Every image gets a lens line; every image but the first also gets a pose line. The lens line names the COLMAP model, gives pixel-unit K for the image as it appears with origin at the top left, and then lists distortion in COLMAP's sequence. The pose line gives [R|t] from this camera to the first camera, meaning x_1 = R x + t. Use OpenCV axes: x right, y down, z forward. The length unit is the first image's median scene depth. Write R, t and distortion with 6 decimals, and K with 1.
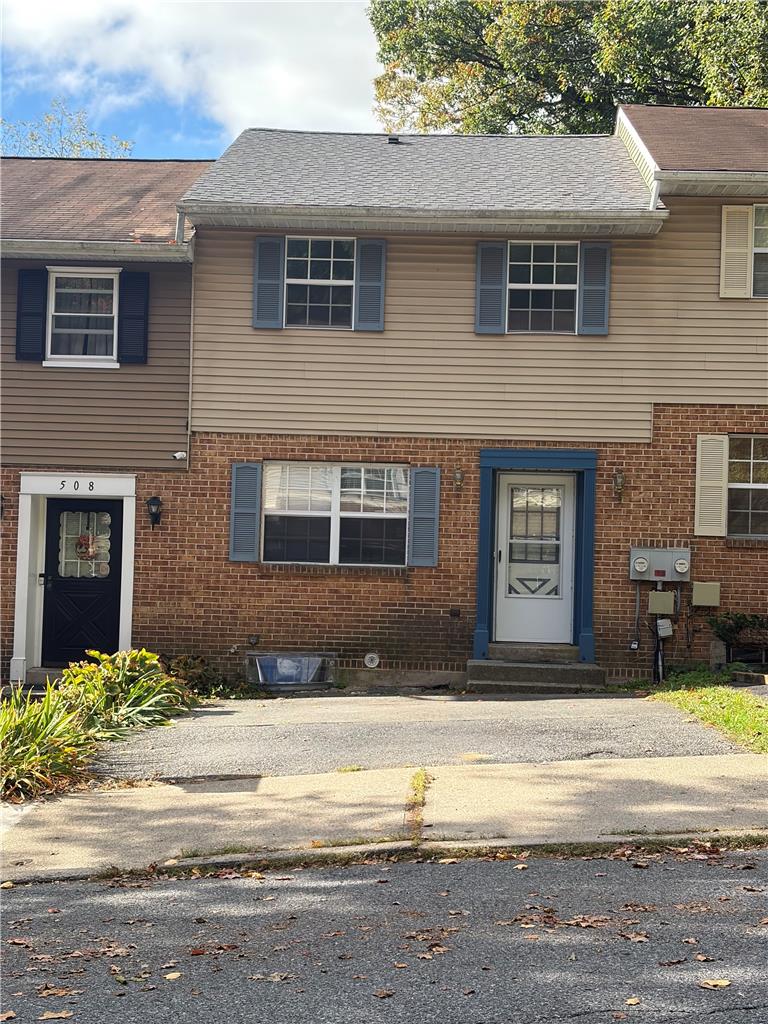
lens RADIAL K [[1513.2, 0, 384.0], [0, 1513.2, 512.0], [0, 0, 1]] dist [0.242593, -0.939420]
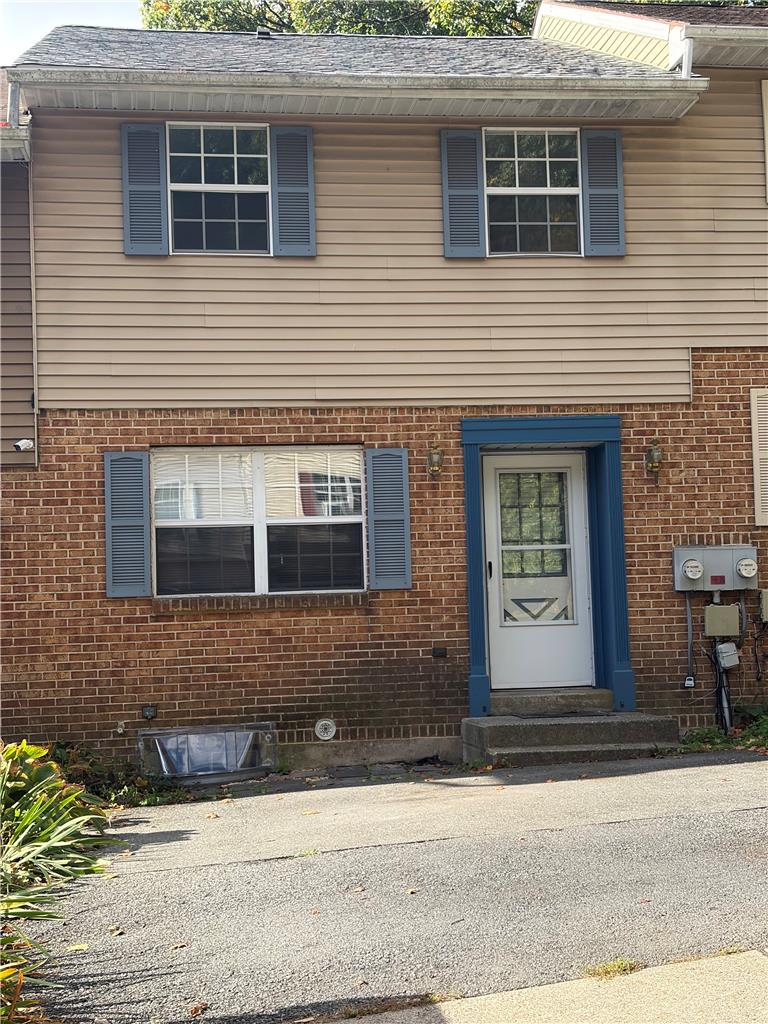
lens RADIAL K [[1513.2, 0, 384.0], [0, 1513.2, 512.0], [0, 0, 1]] dist [0.242593, -0.939420]
pose [[0.981709, -0.046037, 0.184739, -0.105160], [0.052100, 0.998247, -0.028096, 0.019790], [-0.183122, 0.037207, 0.982386, 0.310187]]
